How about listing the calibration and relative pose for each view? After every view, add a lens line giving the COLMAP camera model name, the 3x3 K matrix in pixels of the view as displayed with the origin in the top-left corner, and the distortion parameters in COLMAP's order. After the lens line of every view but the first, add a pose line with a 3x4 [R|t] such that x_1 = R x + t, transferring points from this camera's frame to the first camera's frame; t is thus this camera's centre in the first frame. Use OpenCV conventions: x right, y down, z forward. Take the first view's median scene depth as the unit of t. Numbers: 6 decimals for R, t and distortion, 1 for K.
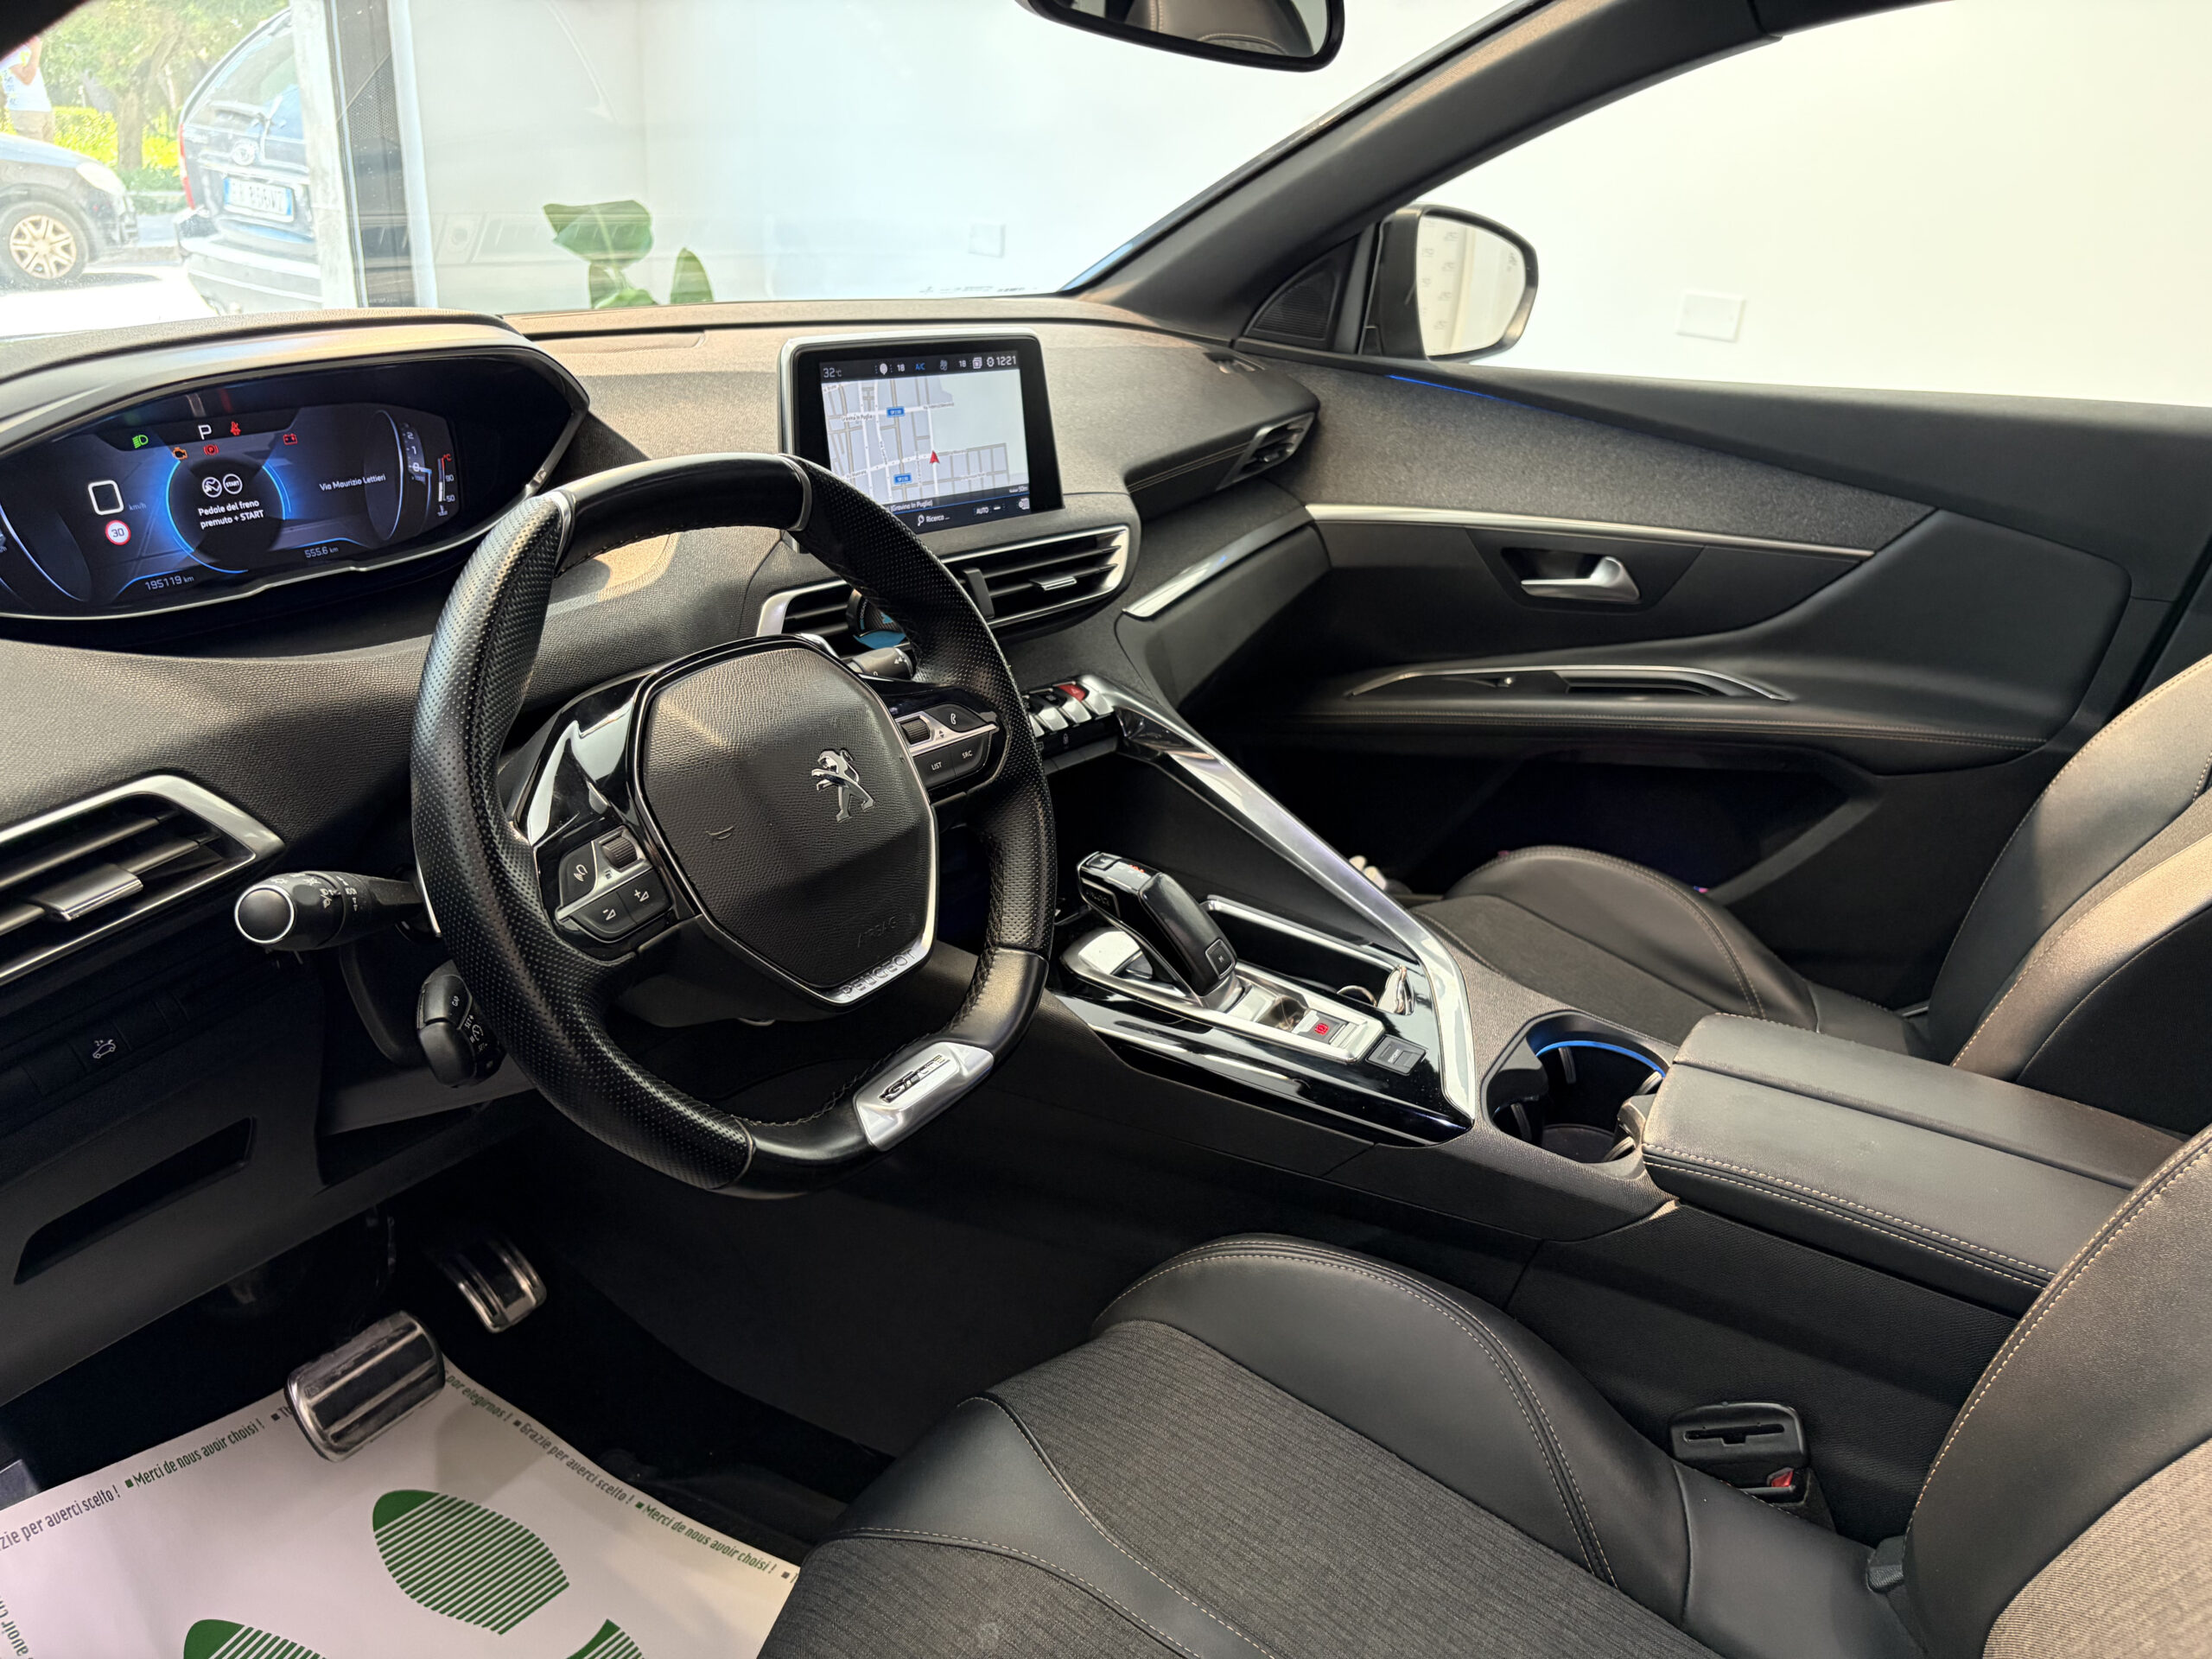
lens RADIAL K [[1730.3, 0, 1106.0], [0, 1730.3, 831.2], [0, 0, 1]] dist [0.002288, -0.011103]
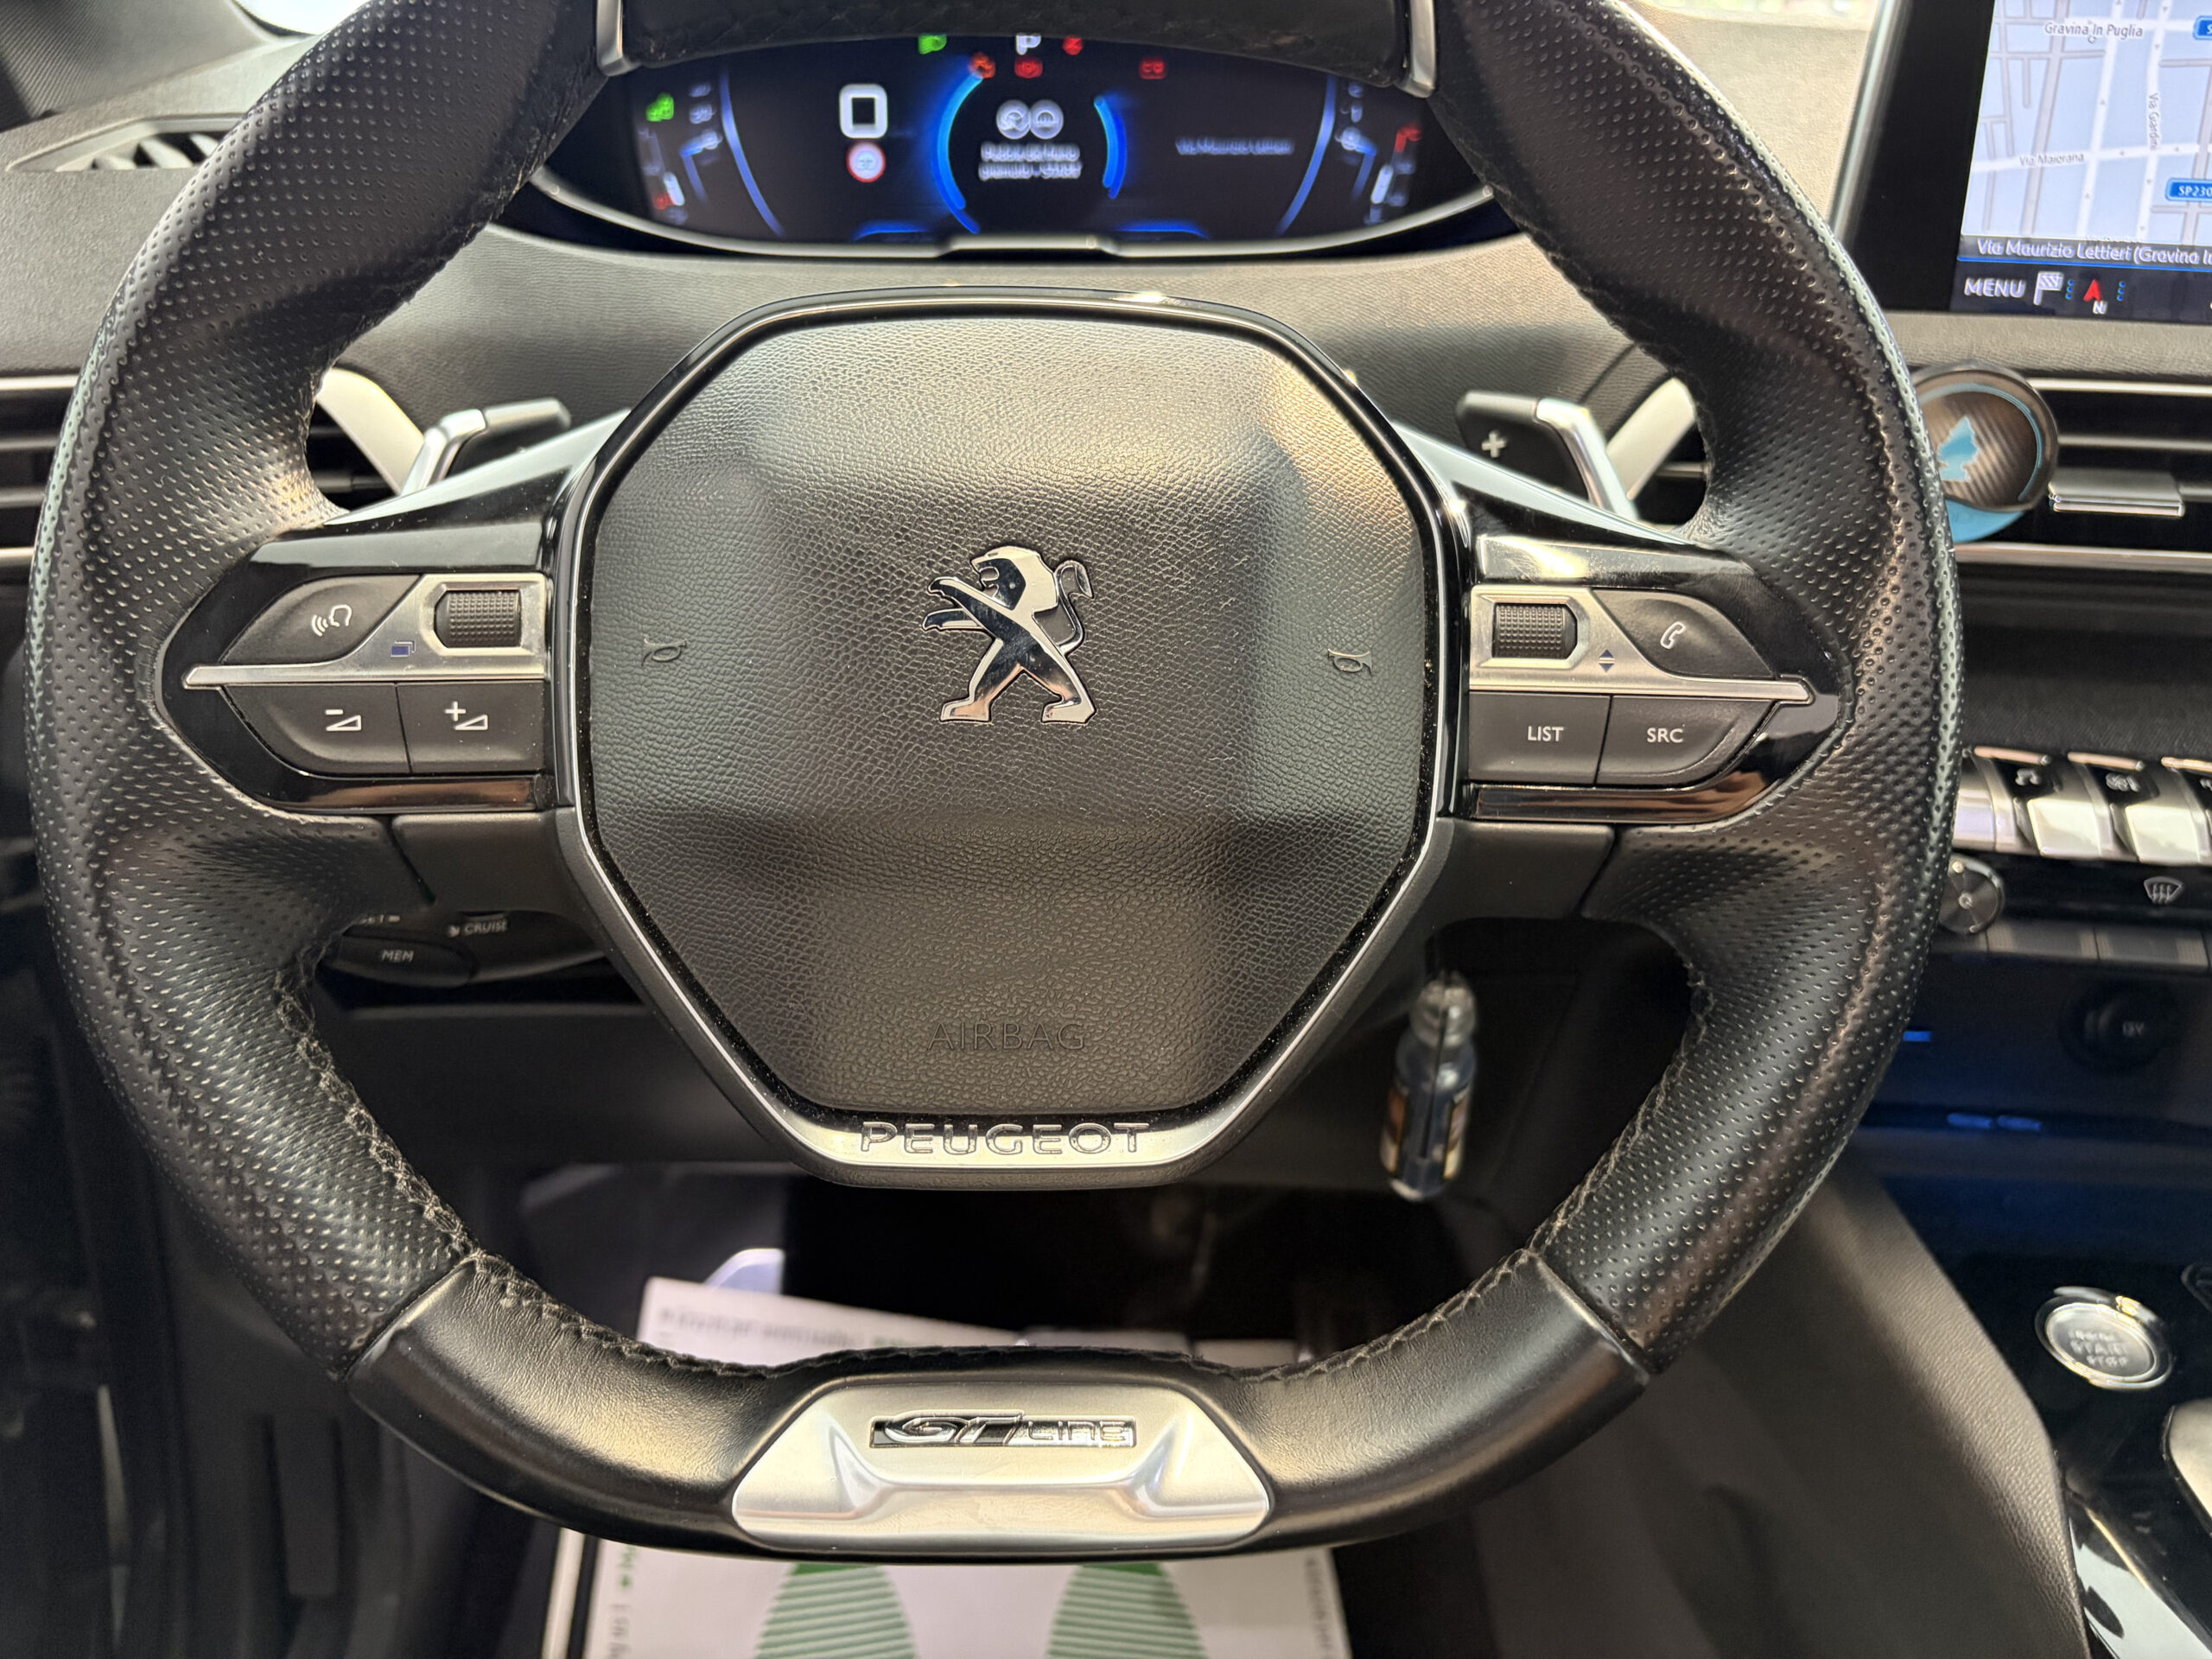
lens RADIAL K [[1730.3, 0, 1108.5], [0, 1730.3, 821.8], [0, 0, 1]] dist [0.002288, -0.011103]
pose [[0.534528, 0.290338, -0.793716, 0.145657], [-0.301646, 0.942826, 0.141738, -0.041154], [0.789487, 0.163658, 0.591545, 0.654323]]
